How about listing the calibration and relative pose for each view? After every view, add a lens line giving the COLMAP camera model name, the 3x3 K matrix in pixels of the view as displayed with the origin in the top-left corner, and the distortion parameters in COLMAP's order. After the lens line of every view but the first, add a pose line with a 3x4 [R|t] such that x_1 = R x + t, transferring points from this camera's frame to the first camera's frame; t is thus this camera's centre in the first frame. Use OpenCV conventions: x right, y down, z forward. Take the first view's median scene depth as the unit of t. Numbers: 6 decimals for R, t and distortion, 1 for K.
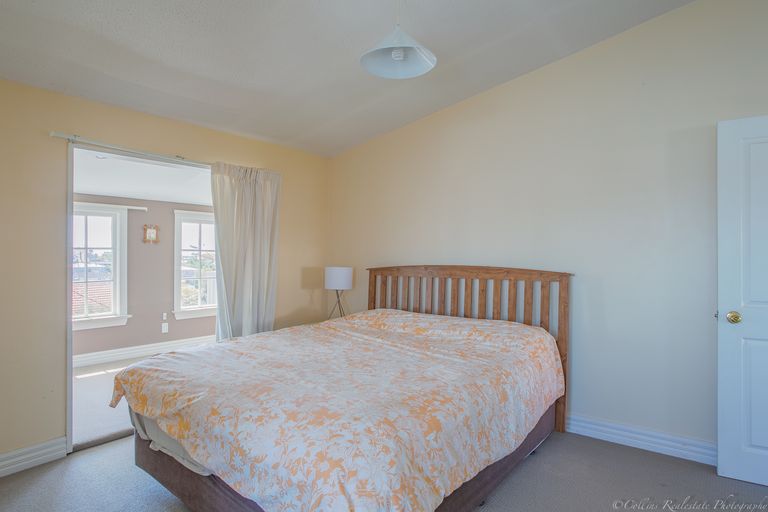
lens RADIAL K [[439.6, 0, 377.4], [0, 439.6, 252.4], [0, 0, 1]] dist [-0.008102, 0.001121]
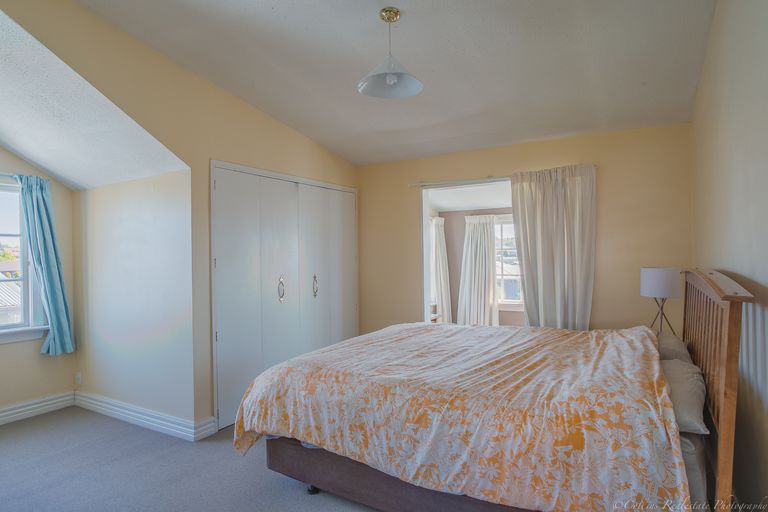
lens RADIAL K [[439.6, 0, 379.2], [0, 439.6, 257.8], [0, 0, 1]] dist [-0.008102, 0.001121]
pose [[0.136161, 0.002431, -0.990684, 0.747849], [0.013541, 0.999899, 0.004315, 0.002081], [0.990594, -0.014003, 0.136115, 0.531918]]
